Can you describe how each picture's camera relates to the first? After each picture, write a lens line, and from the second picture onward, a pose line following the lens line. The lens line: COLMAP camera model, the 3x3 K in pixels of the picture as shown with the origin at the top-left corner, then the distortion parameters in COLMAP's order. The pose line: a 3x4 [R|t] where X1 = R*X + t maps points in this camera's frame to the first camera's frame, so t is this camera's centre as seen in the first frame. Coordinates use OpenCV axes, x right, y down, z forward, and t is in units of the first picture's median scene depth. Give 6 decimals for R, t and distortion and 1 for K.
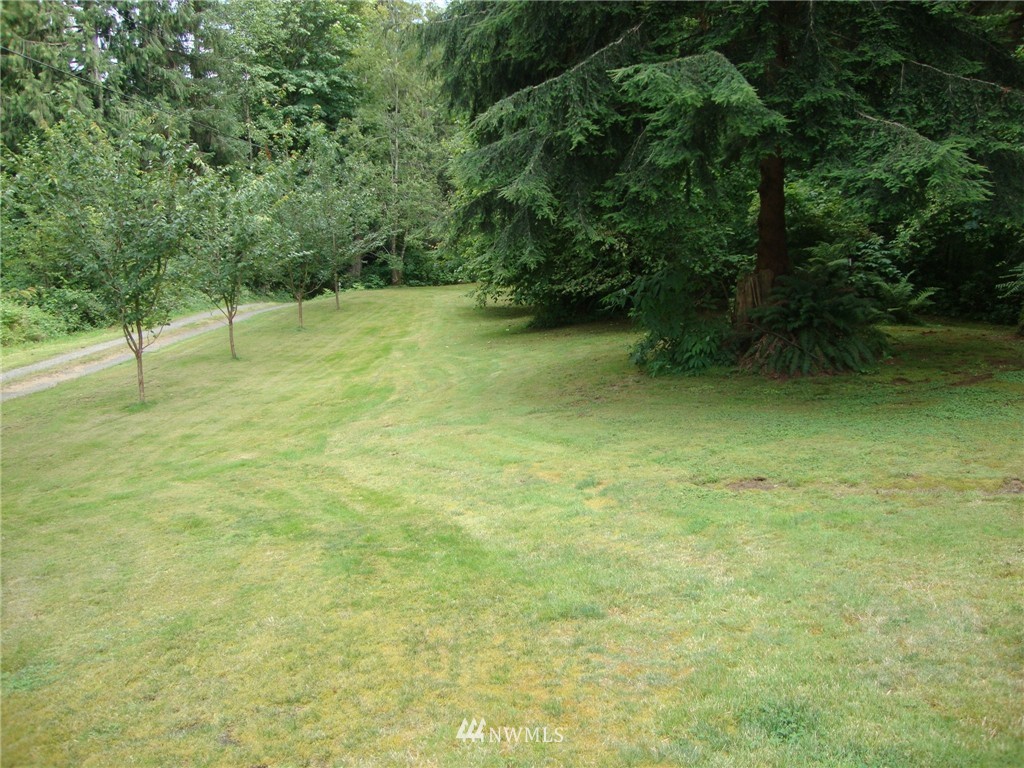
lens RADIAL K [[935.3, 0, 512.0], [0, 935.3, 384.0], [0, 0, 1]] dist [-0.207457, 0.226580]
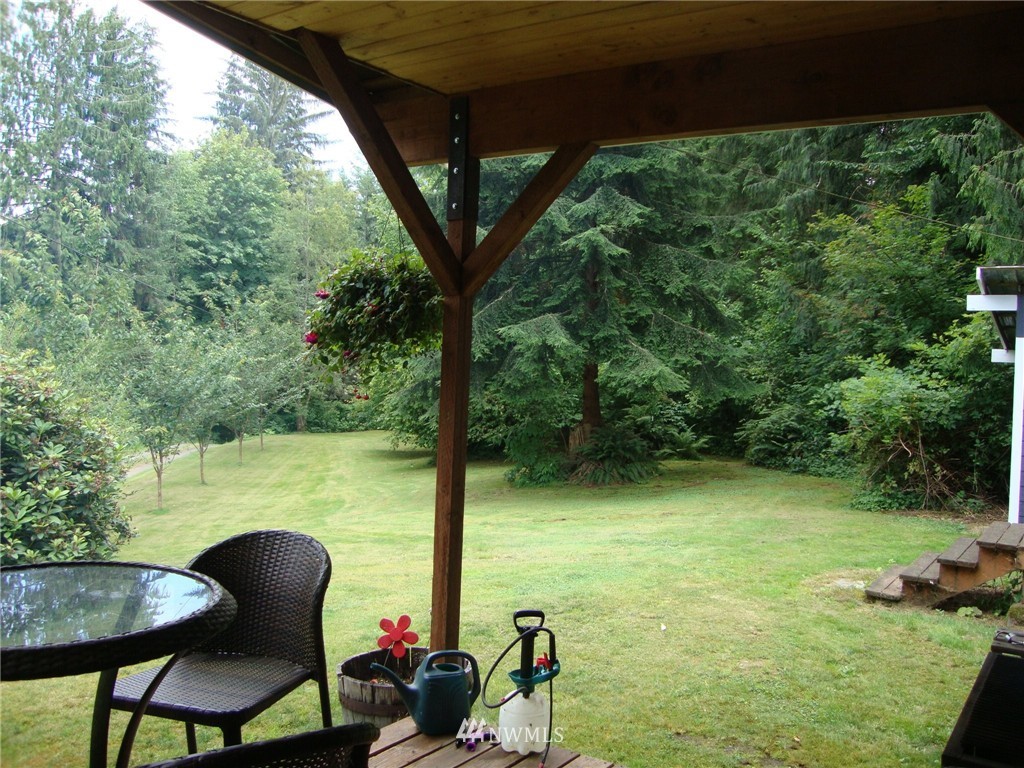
lens RADIAL K [[935.3, 0, 512.0], [0, 935.3, 384.0], [0, 0, 1]] dist [-0.207457, 0.226580]
pose [[0.990946, 0.021606, 0.132510, -0.074323], [-0.000193, 0.987194, -0.159524, 0.065196], [-0.134260, 0.158054, 0.978260, -0.573117]]
